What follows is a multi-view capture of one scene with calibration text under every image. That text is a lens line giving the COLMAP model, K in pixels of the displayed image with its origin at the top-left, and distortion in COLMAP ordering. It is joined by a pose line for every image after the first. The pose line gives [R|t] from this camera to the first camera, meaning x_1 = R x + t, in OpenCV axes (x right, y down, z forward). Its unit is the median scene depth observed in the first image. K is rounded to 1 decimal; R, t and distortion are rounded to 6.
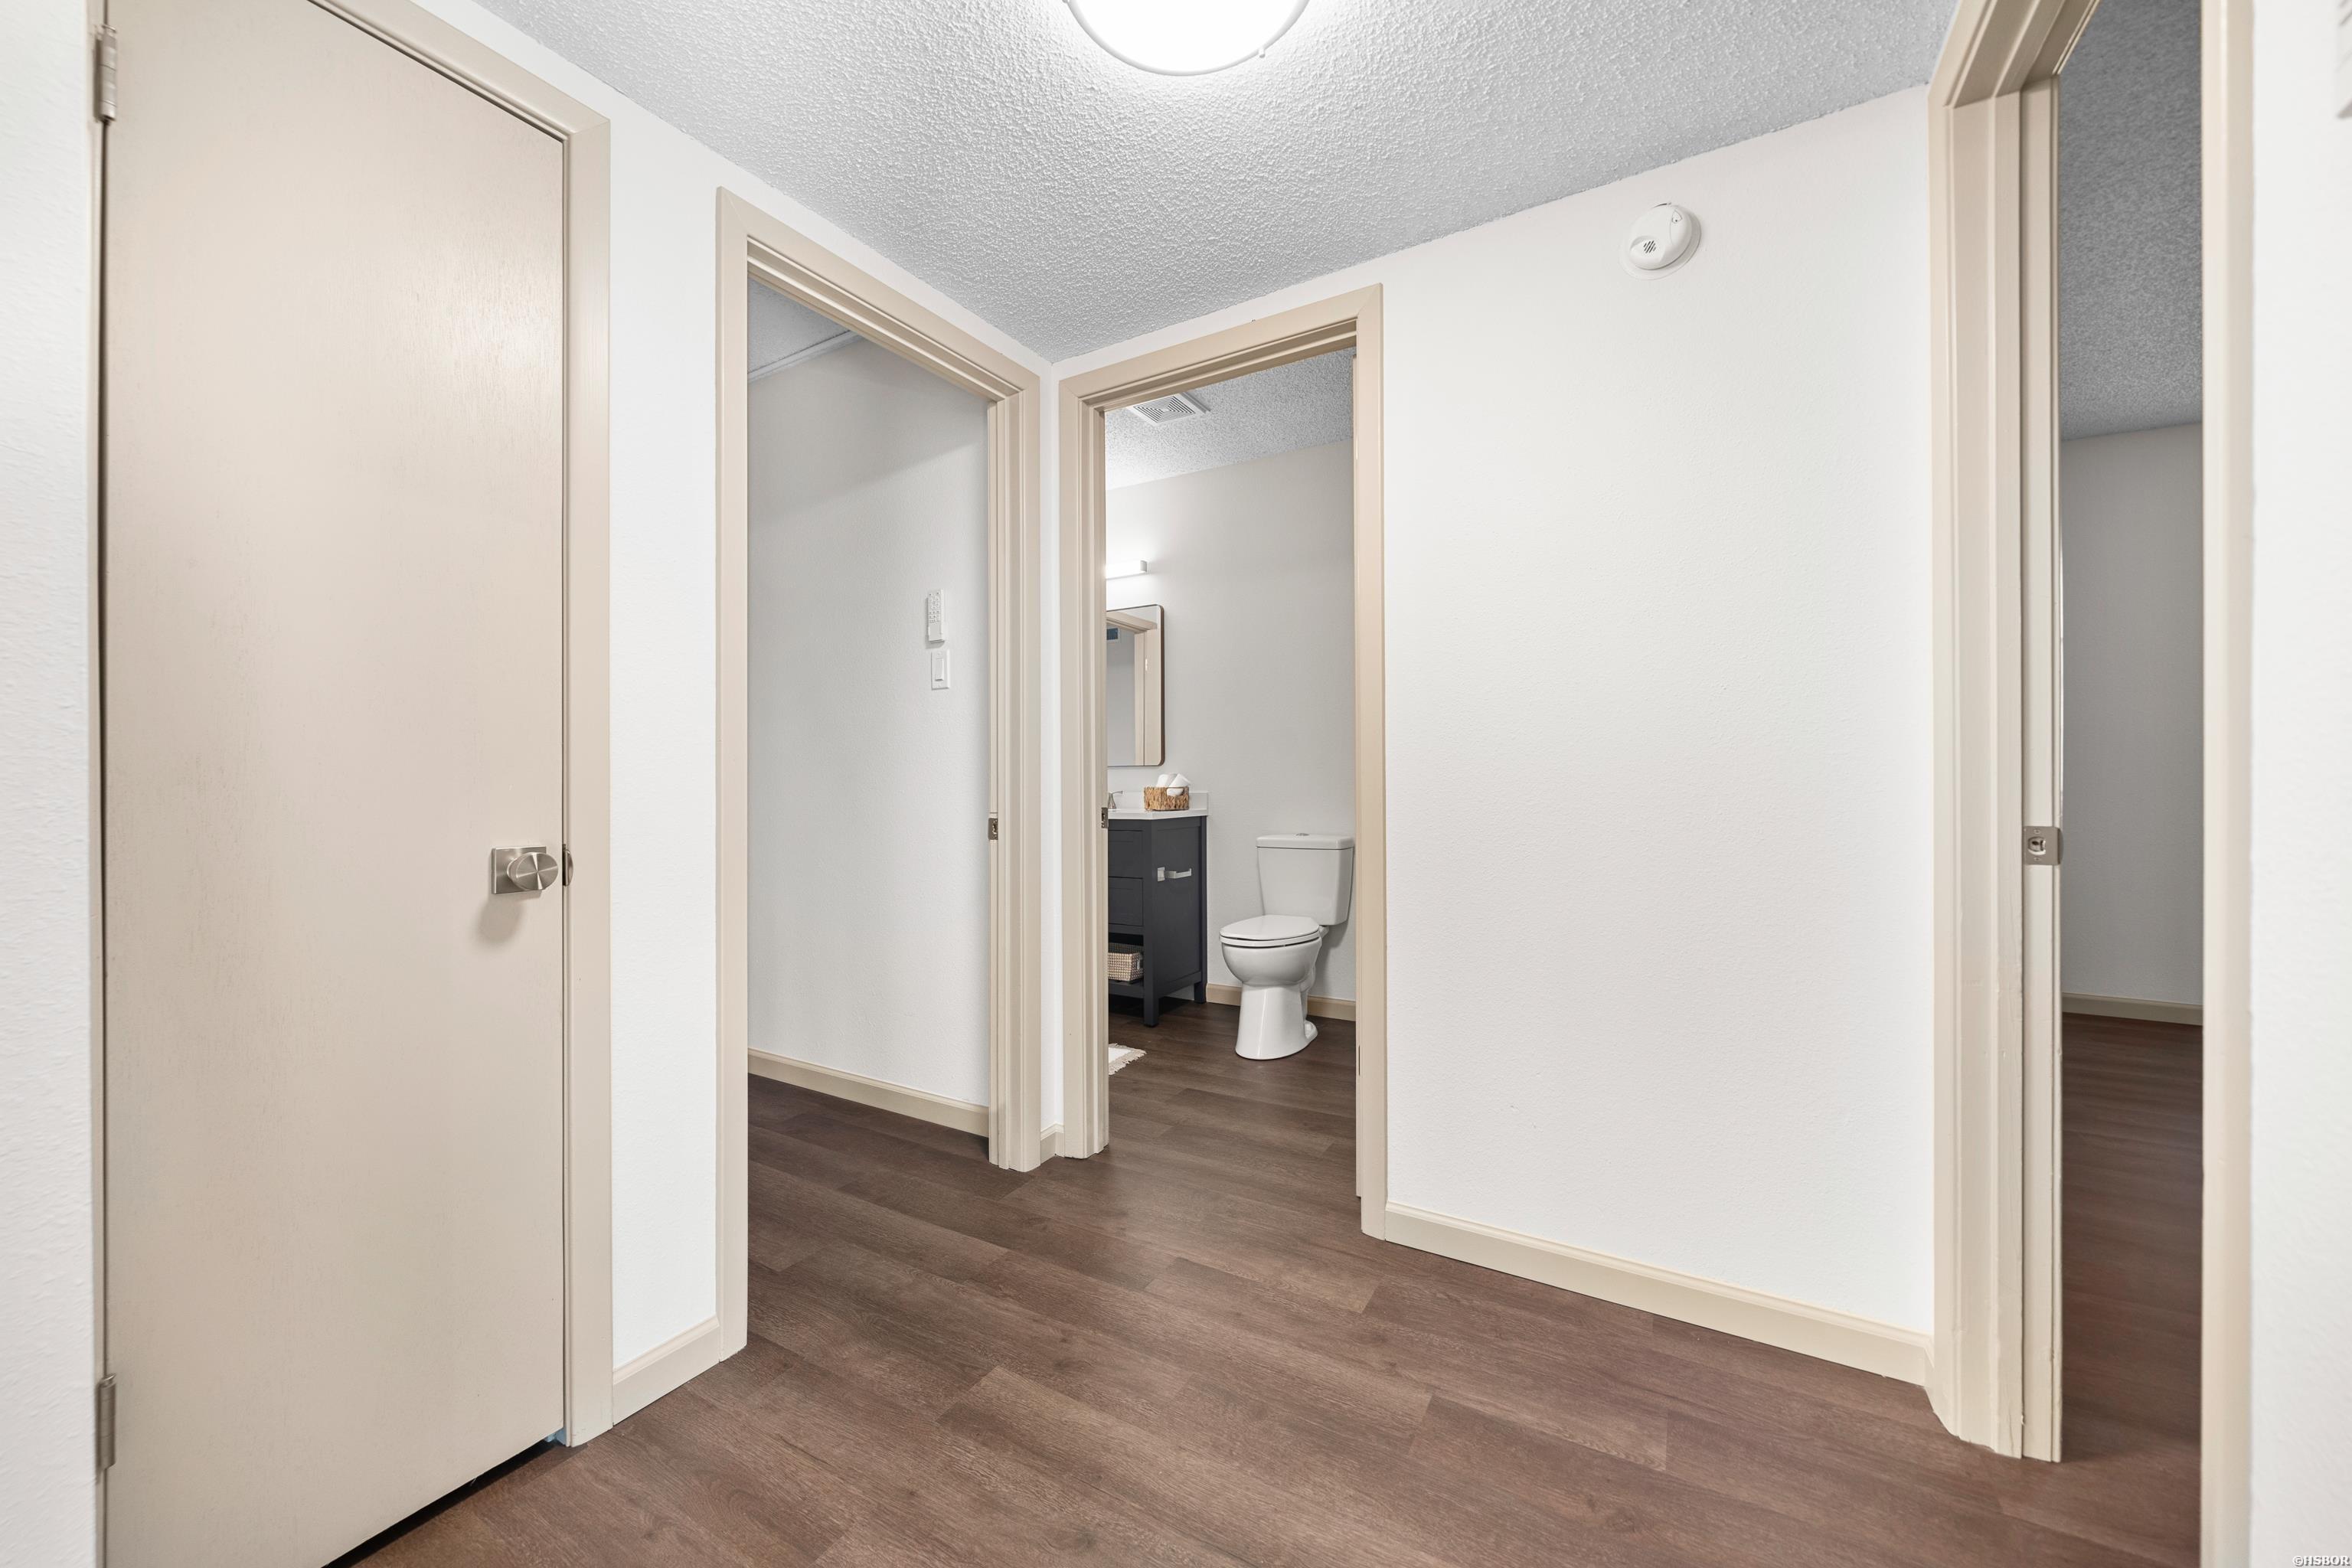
lens RADIAL K [[886.5, 0, 1176.0], [0, 886.5, 784.0], [0, 0, 1]] dist [-0.001132, 0.000056]
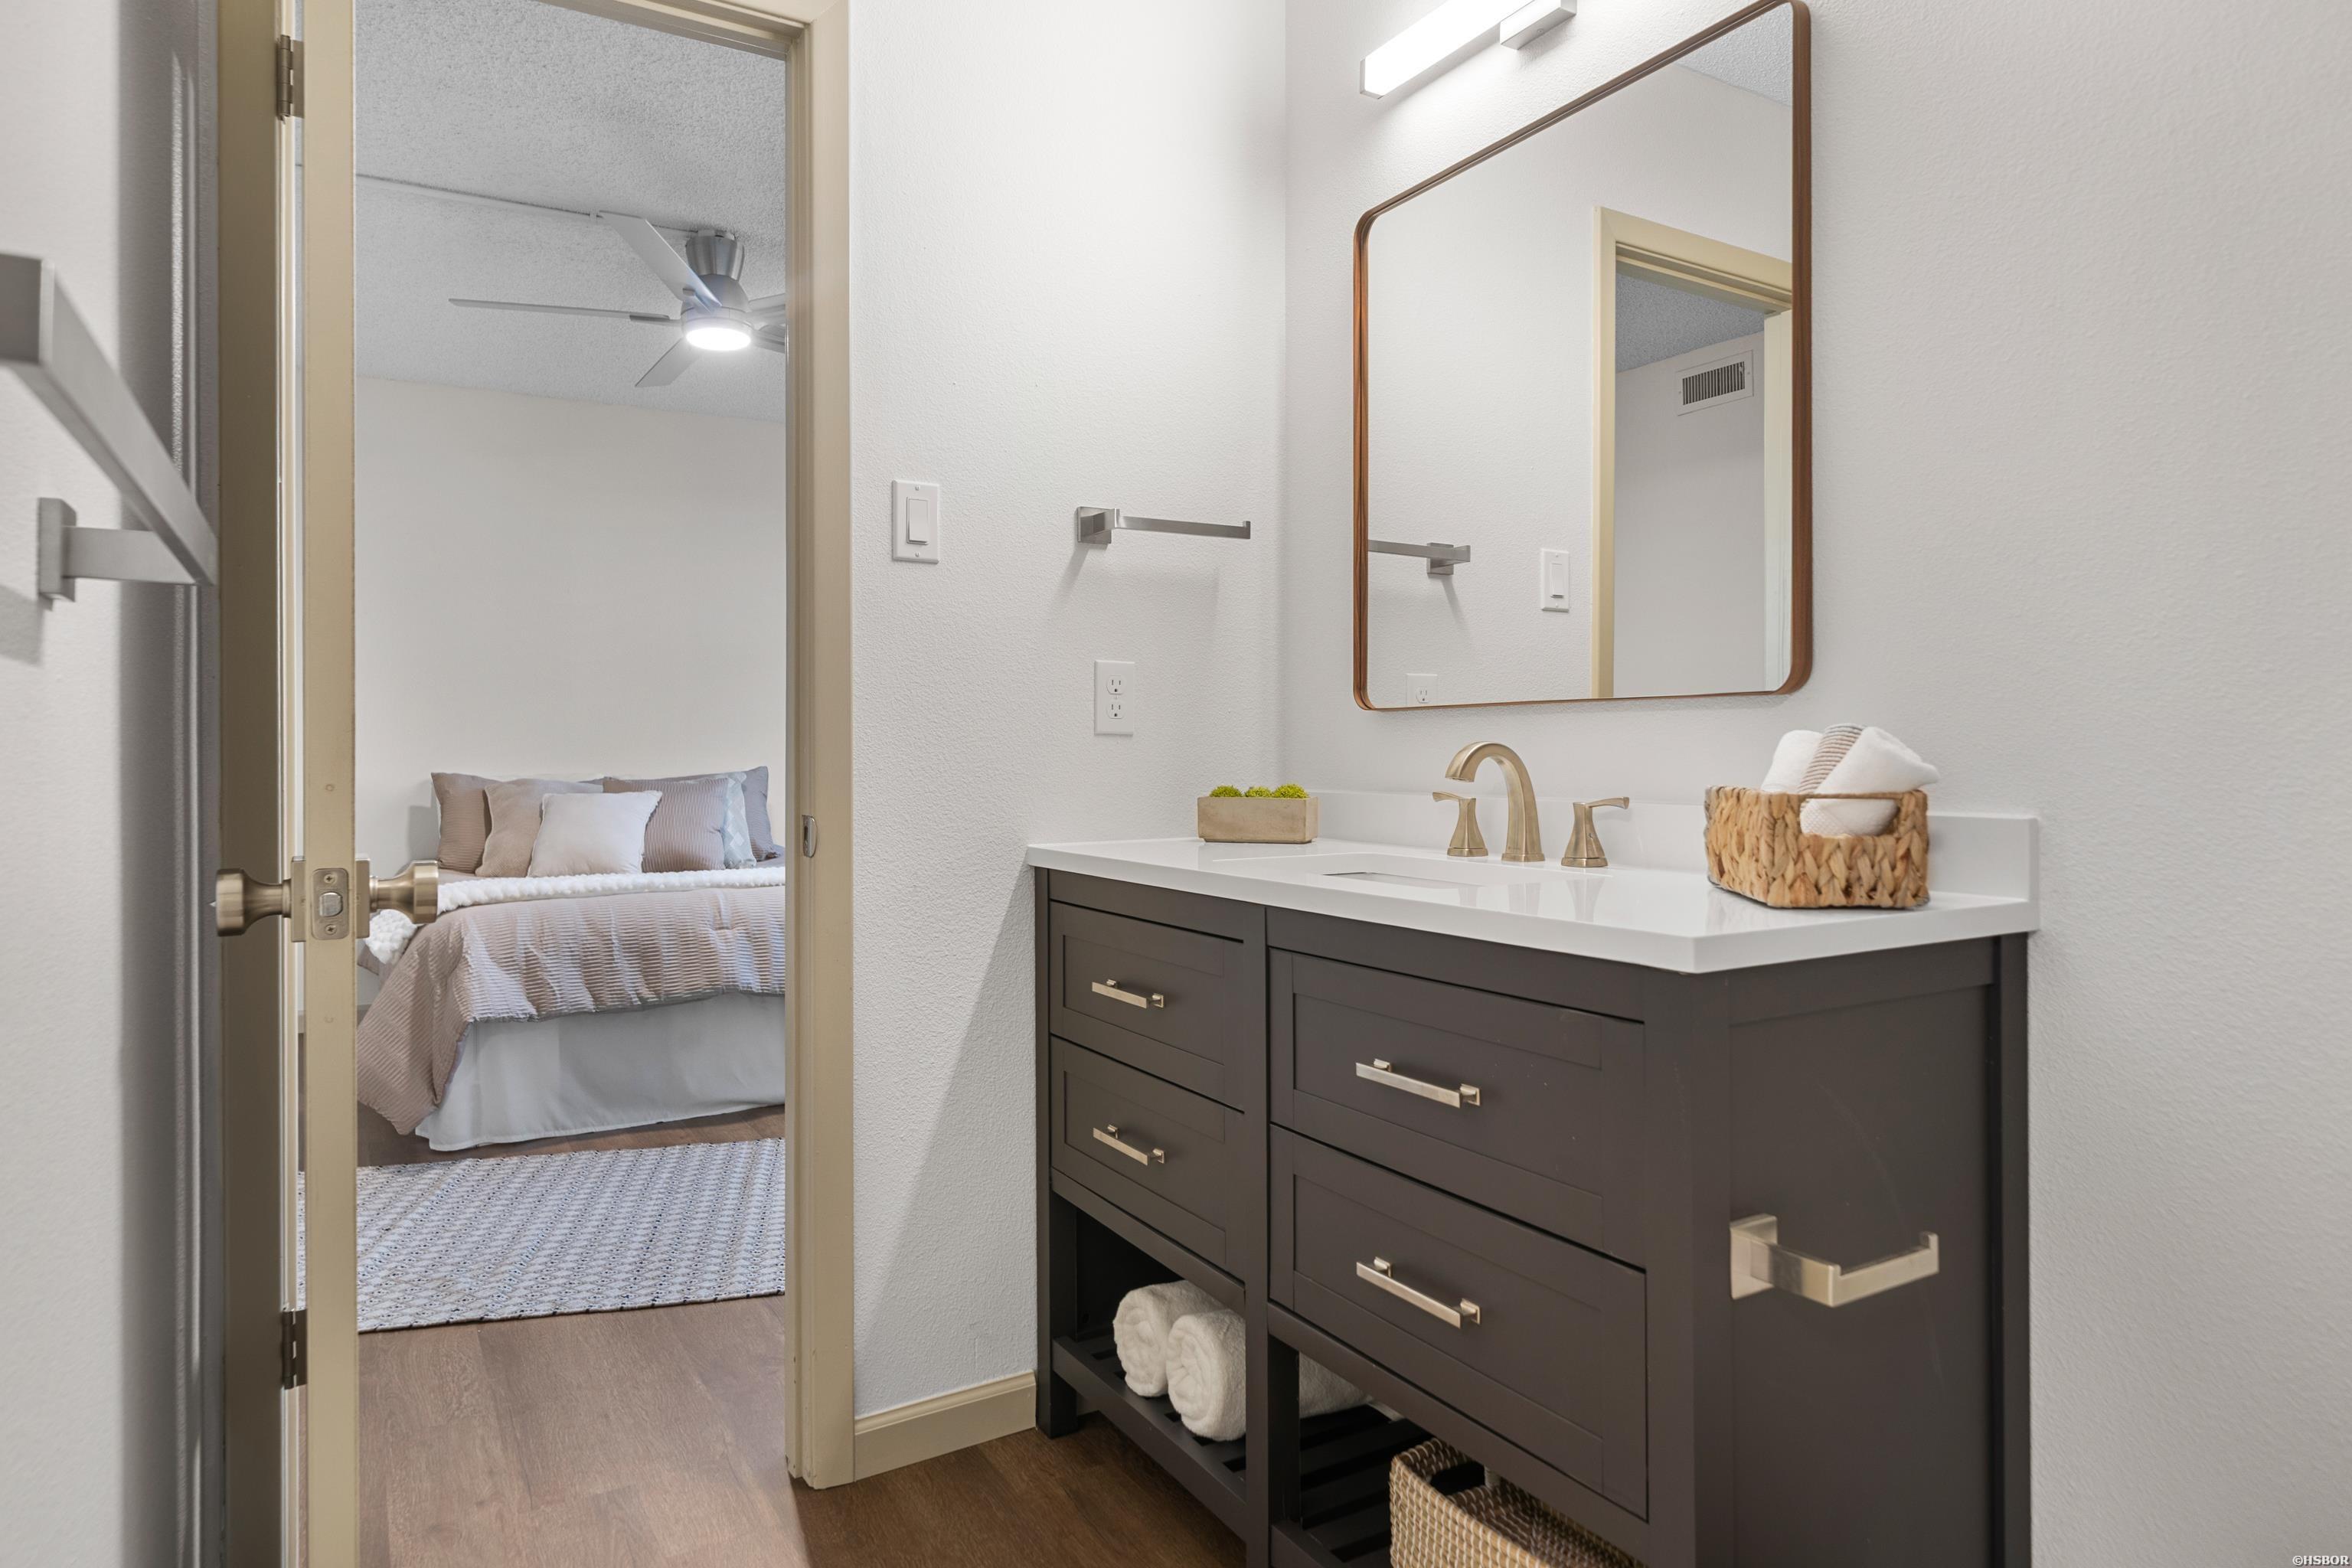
lens RADIAL K [[1400.5, 0, 1176.0], [0, 1400.5, 739.4], [0, 0, 1]] dist [0.001124, 0.000257]
pose [[0.878469, -0.001755, -0.477796, 0.017159], [0.000850, 0.999997, -0.002110, -0.008274], [0.477799, 0.001448, 0.878468, 0.640479]]
